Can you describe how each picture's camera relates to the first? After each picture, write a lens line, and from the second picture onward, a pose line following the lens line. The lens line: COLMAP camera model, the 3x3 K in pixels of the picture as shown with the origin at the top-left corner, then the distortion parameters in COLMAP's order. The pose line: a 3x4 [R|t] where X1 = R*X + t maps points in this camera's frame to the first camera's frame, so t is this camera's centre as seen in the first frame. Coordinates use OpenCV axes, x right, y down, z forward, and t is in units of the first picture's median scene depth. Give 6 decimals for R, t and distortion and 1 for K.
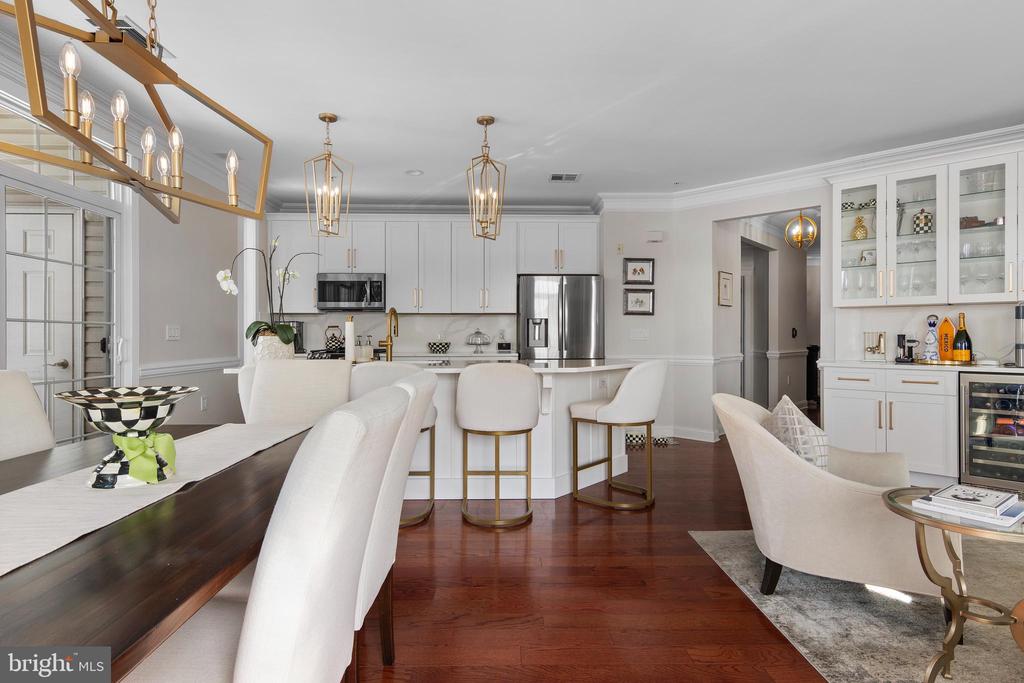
lens RADIAL K [[524.5, 0, 511.9], [0, 524.5, 338.5], [0, 0, 1]] dist [0.006417, 0.000687]
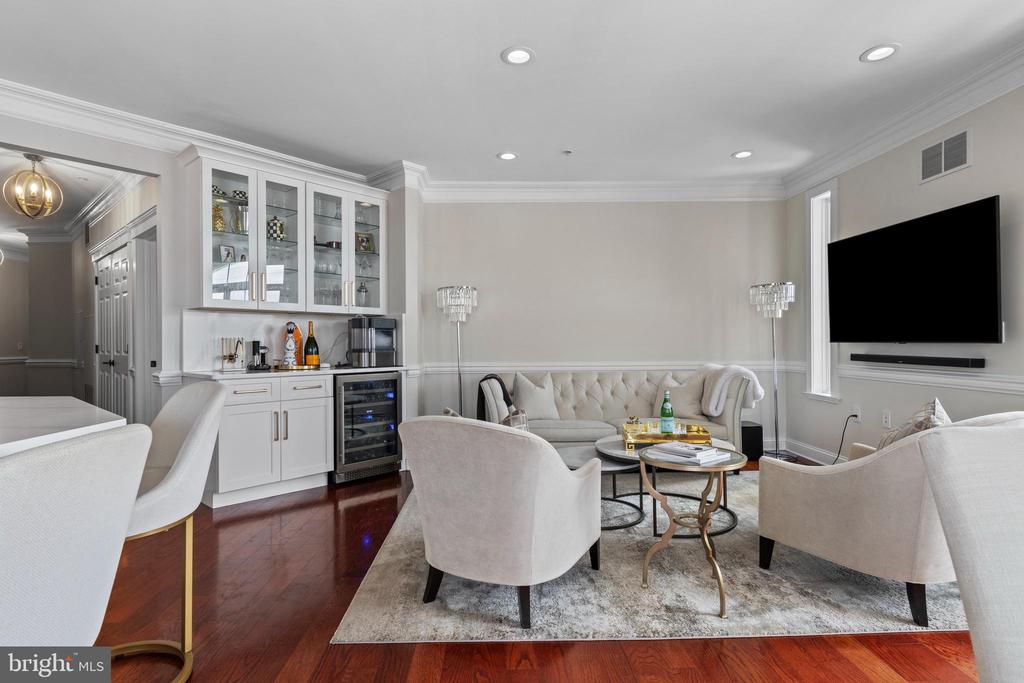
lens RADIAL K [[524.5, 0, 511.9], [0, 524.5, 338.5], [0, 0, 1]] dist [0.006417, 0.000687]
pose [[-0.009385, 0.007361, 0.999929, -0.225222], [0.008278, 0.999939, -0.007284, -0.001263], [-0.999922, 0.008209, -0.009445, 0.550799]]
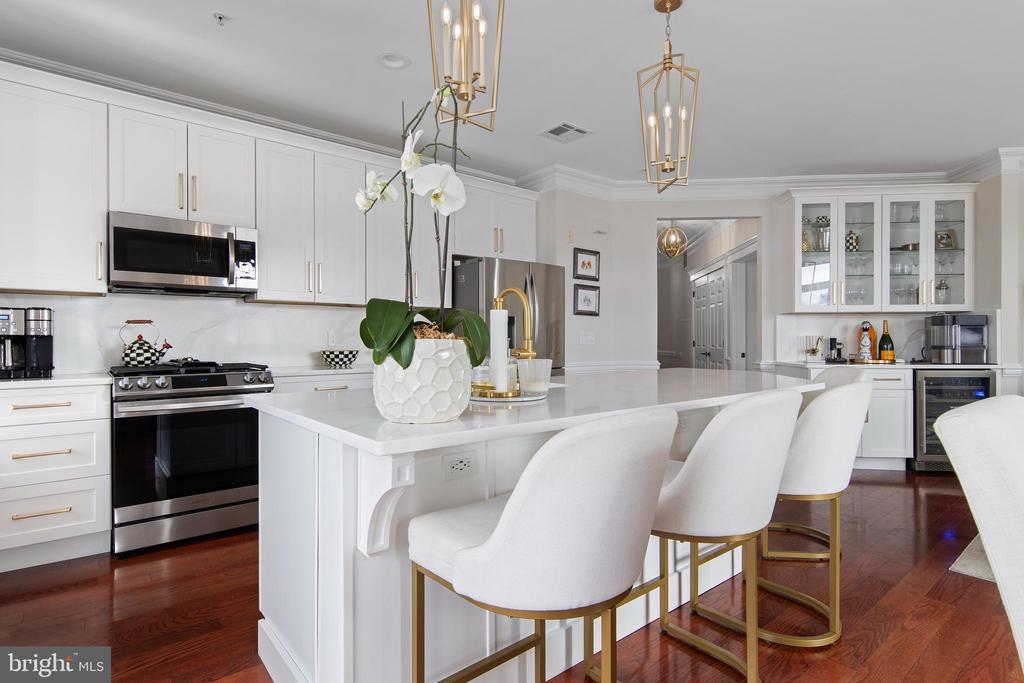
lens RADIAL K [[522.3, 0, 512.0], [0, 522.3, 341.5], [0, 0, 1]] dist [0.005355, -0.000028]
pose [[0.788153, -0.003080, 0.615471, -0.521265], [0.004549, 0.999989, -0.000821, -0.002388], [-0.615462, 0.003447, 0.788159, 0.540166]]
